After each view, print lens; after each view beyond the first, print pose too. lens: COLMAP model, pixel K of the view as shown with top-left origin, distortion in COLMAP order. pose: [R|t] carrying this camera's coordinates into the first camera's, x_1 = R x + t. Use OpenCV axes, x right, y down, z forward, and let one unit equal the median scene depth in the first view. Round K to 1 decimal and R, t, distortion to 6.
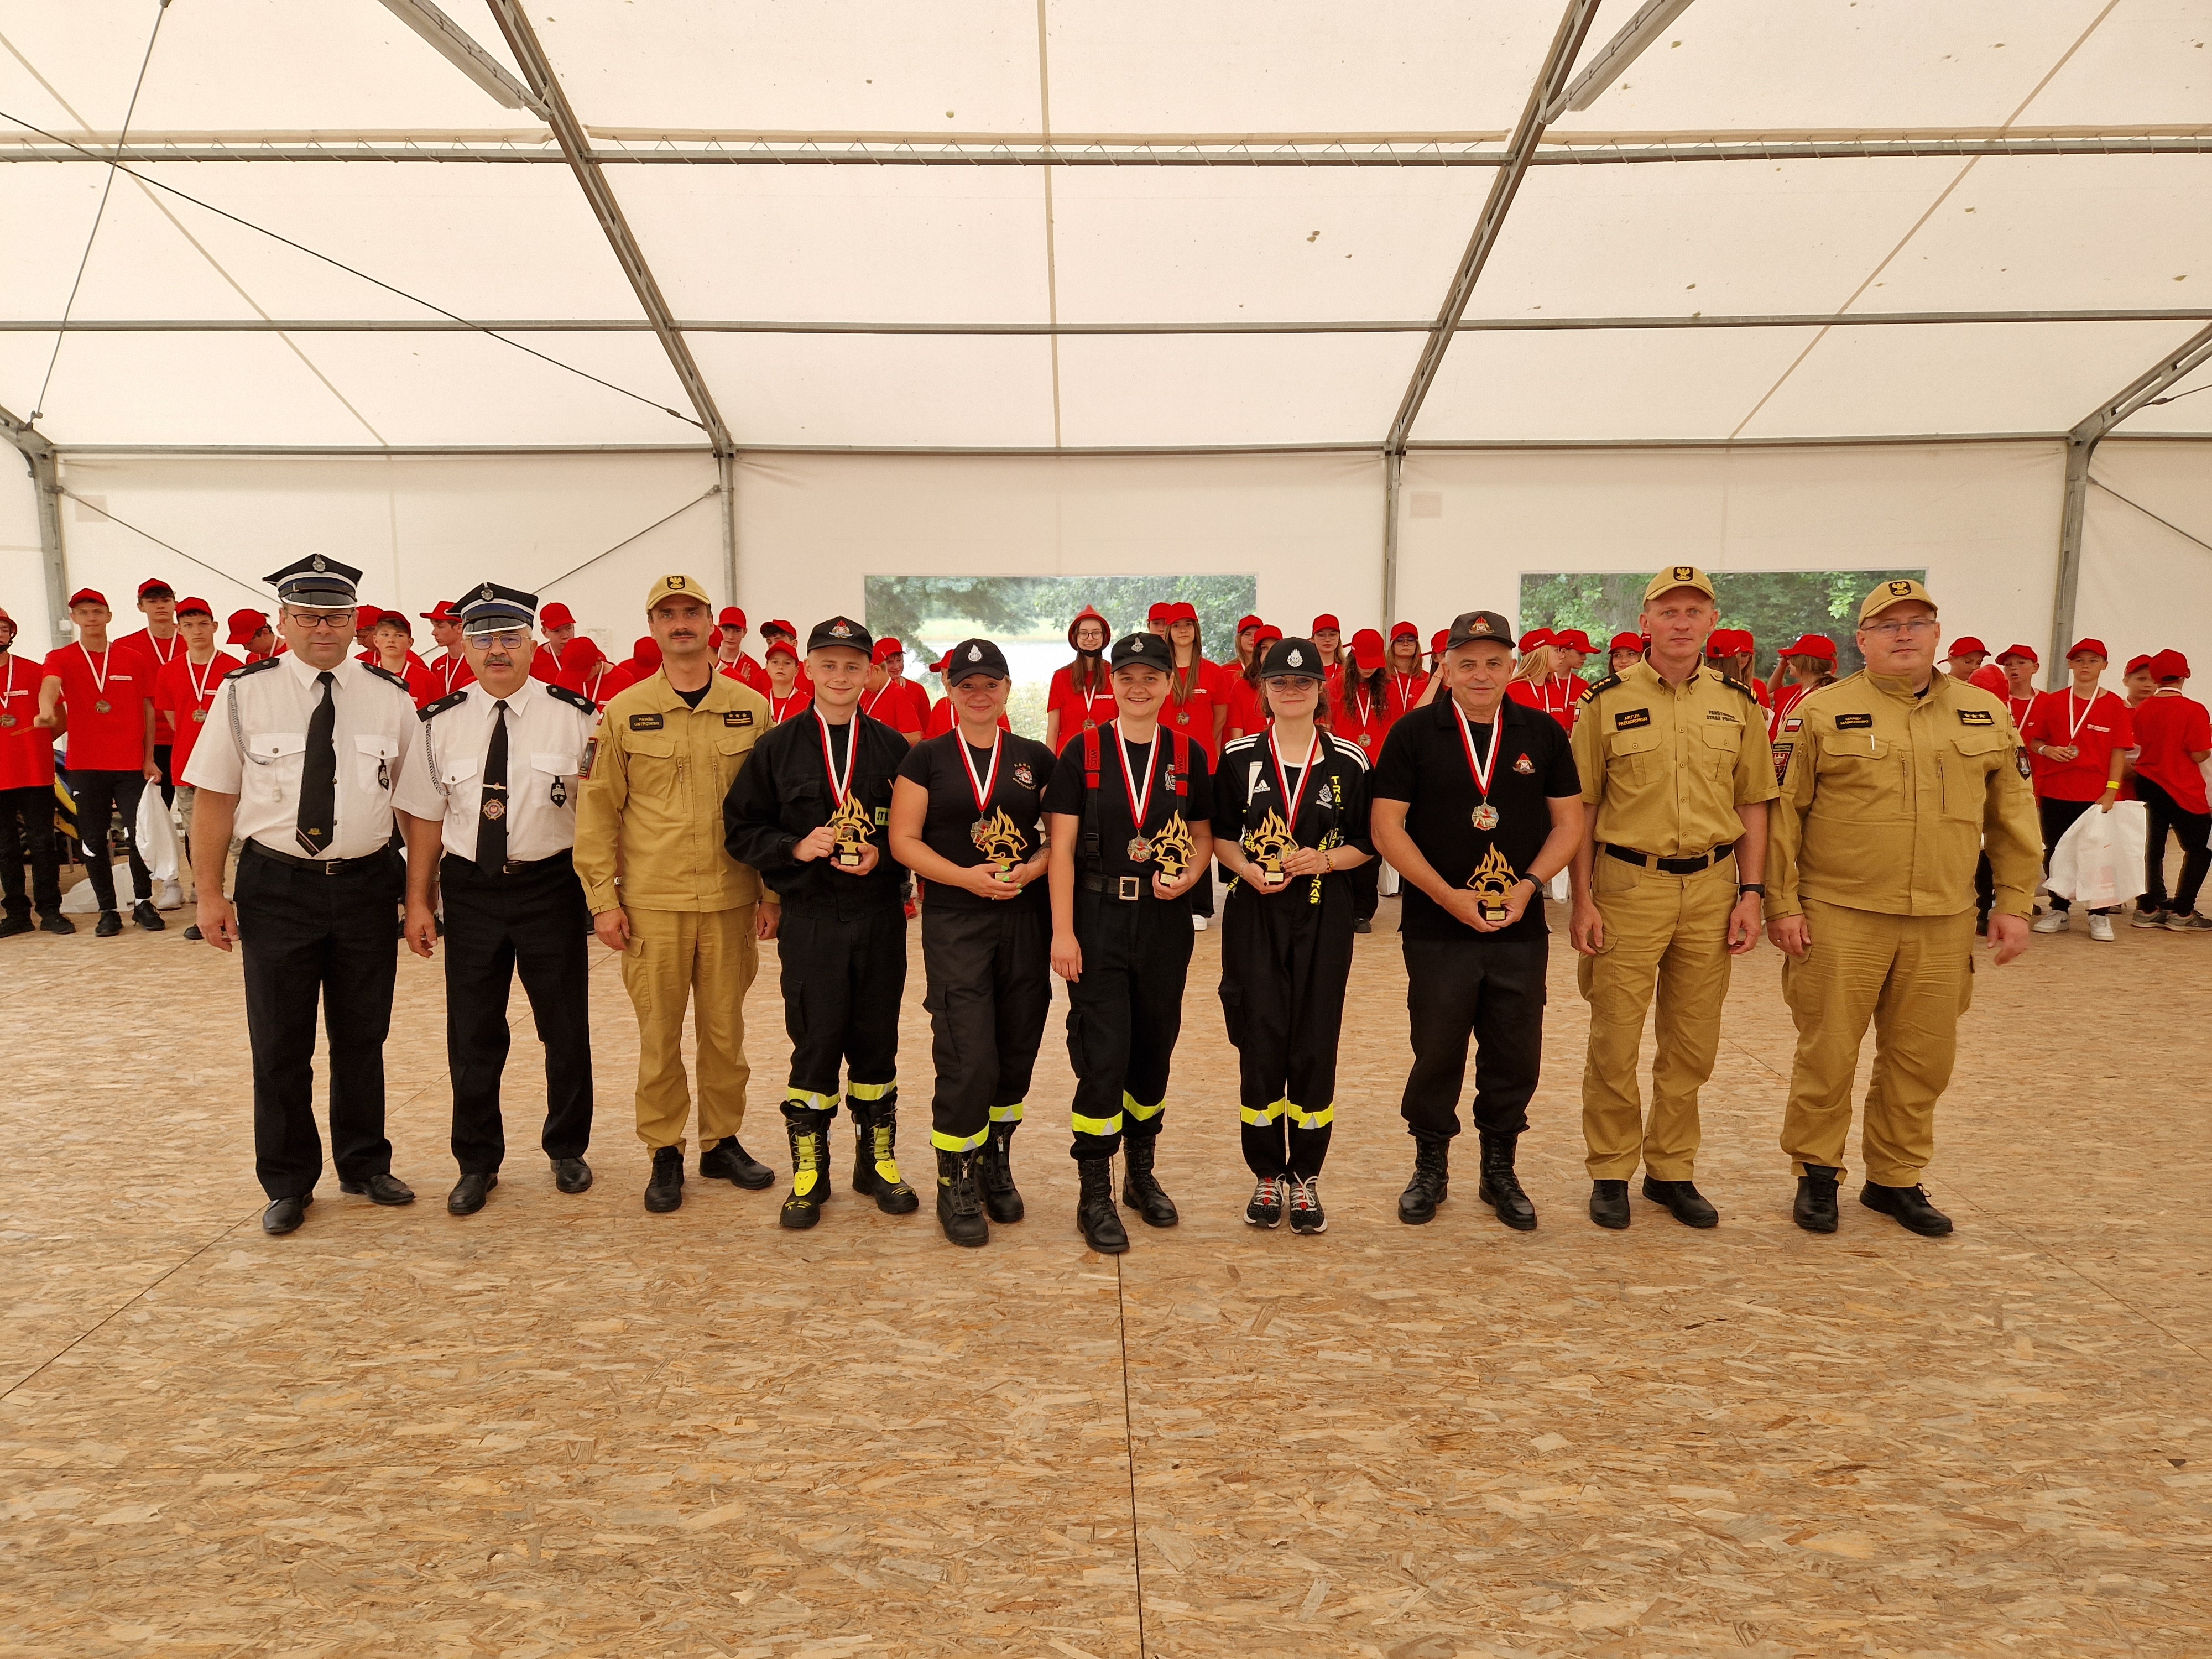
lens RADIAL K [[1467.3, 0, 1104.3], [0, 1467.3, 823.8], [0, 0, 1]] dist [0.062051, -0.053447]
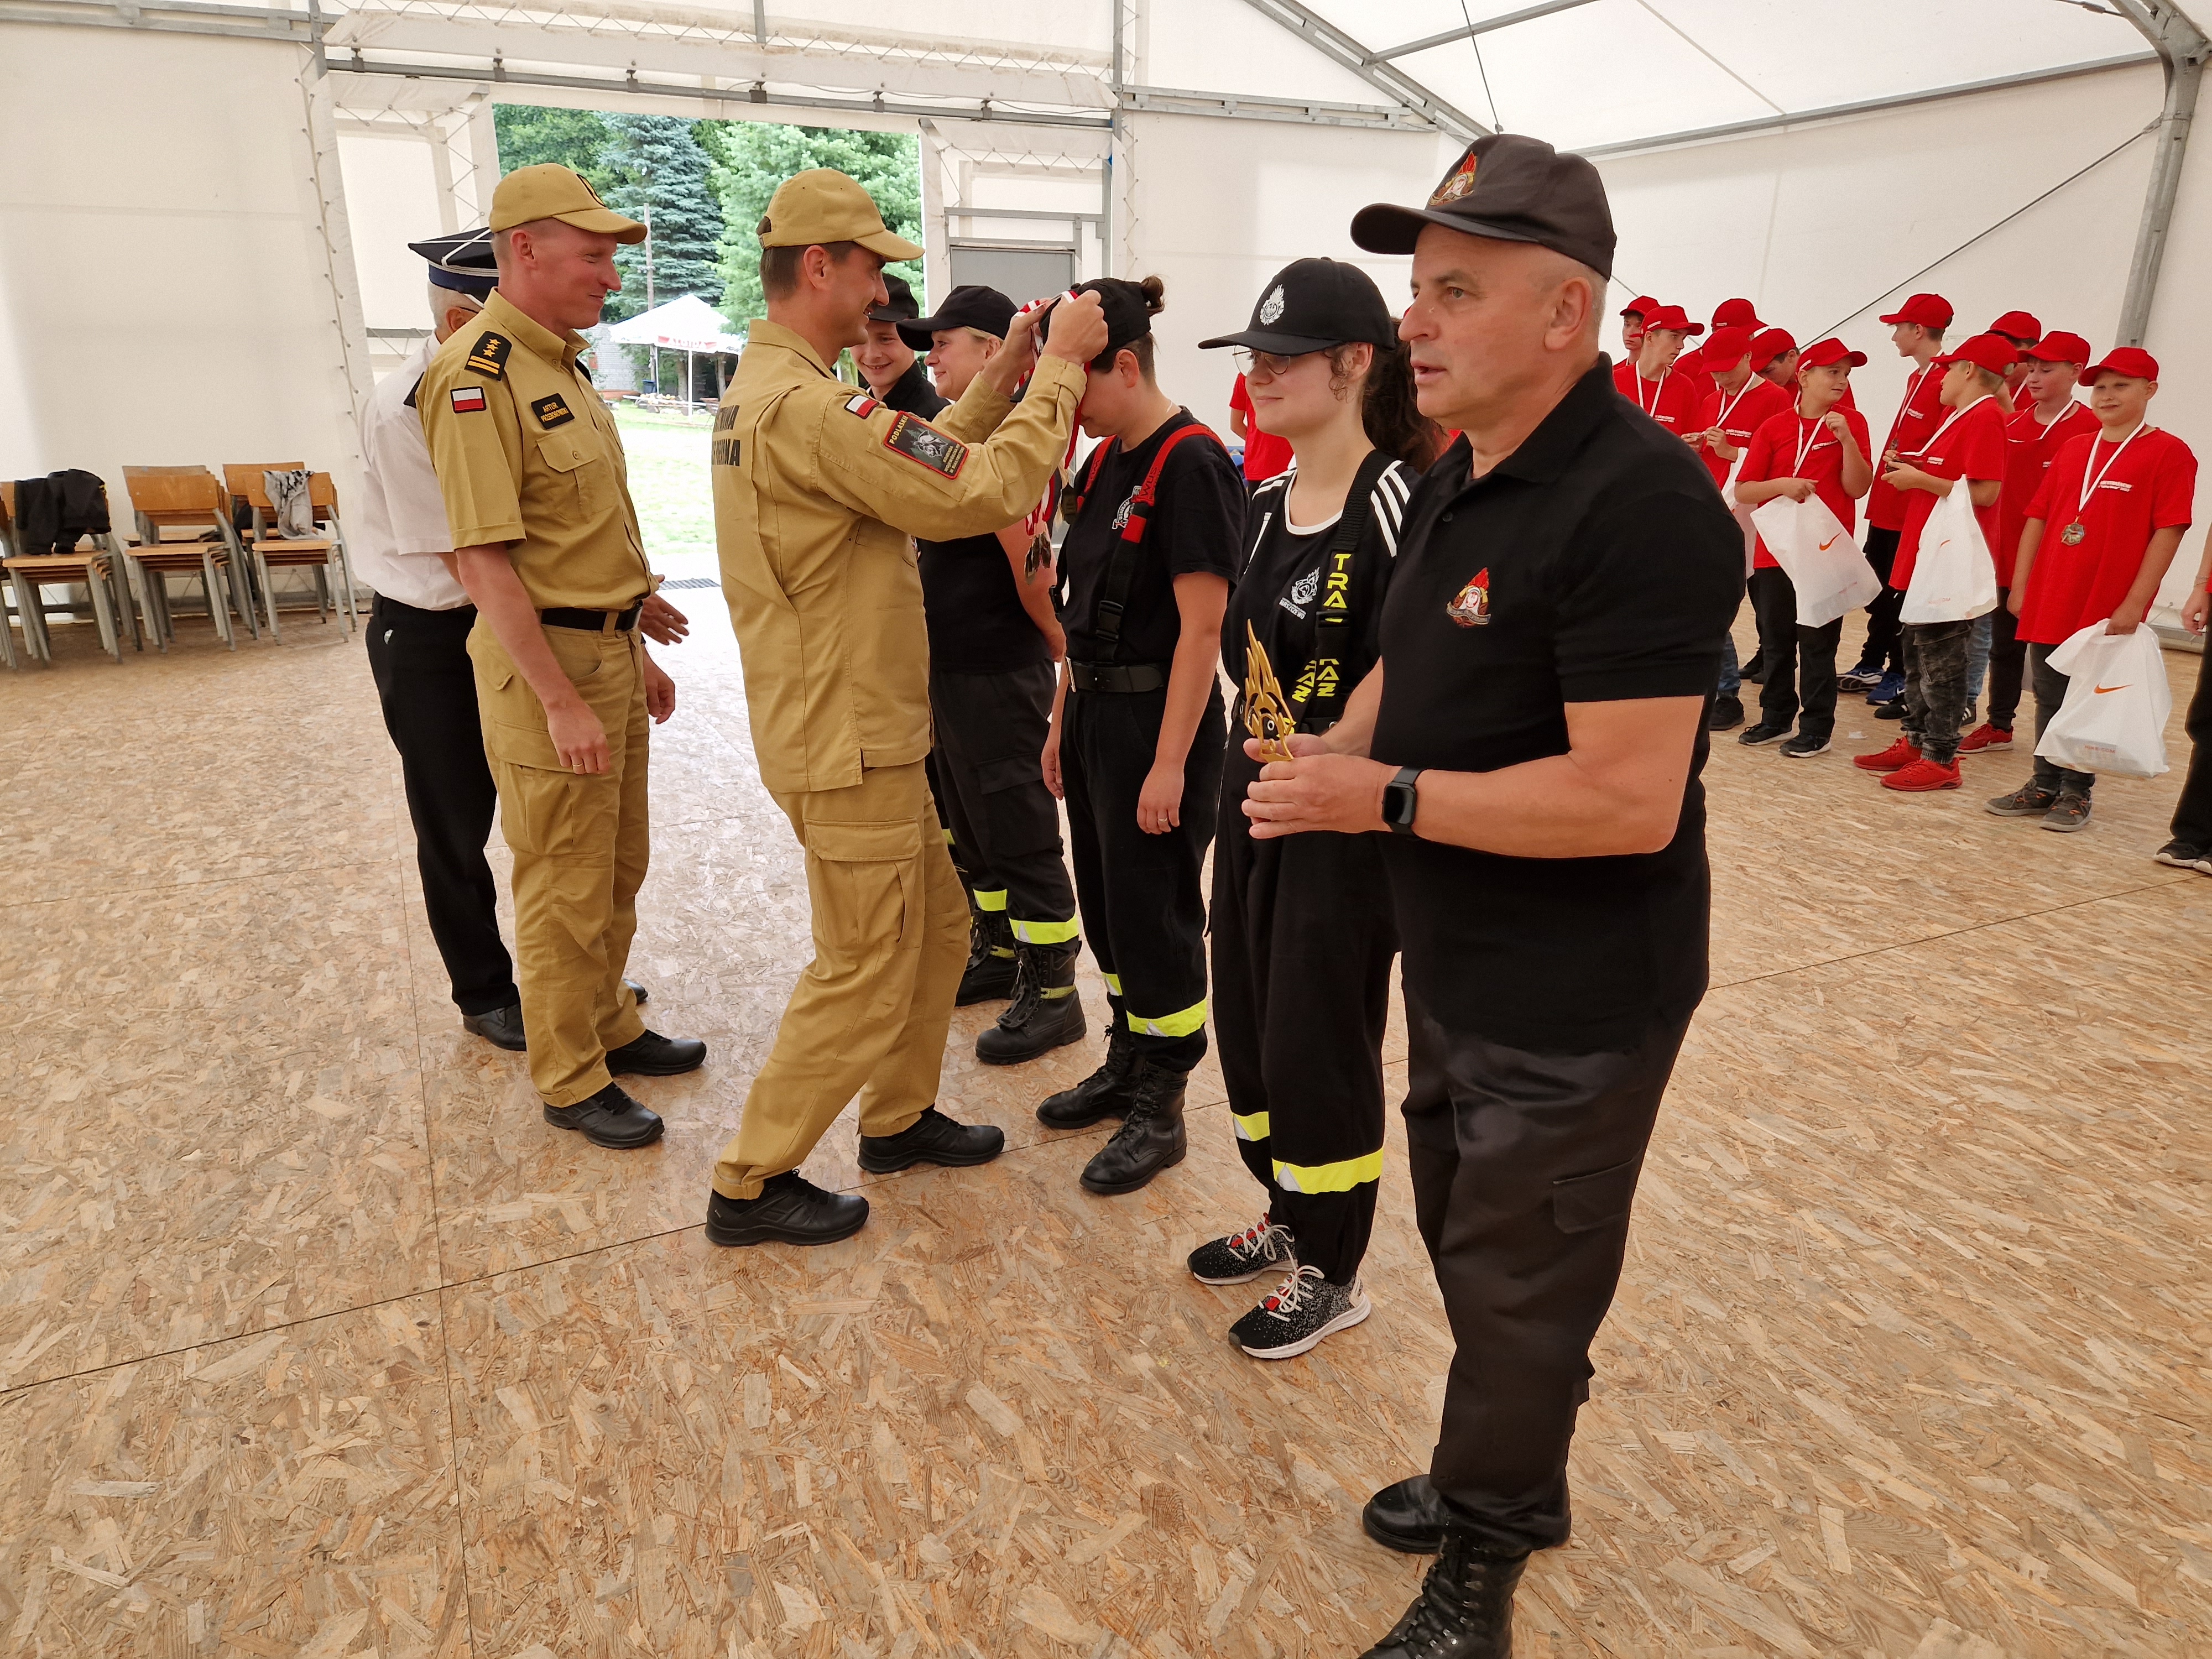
lens RADIAL K [[1467.3, 0, 1115.2], [0, 1467.3, 850.8], [0, 0, 1]] dist [0.062051, -0.053447]
pose [[0.427202, 0.295158, -0.854622, 0.640137], [-0.130908, 0.955448, 0.264543, -0.064134], [0.894629, -0.001137, 0.446808, 0.744838]]
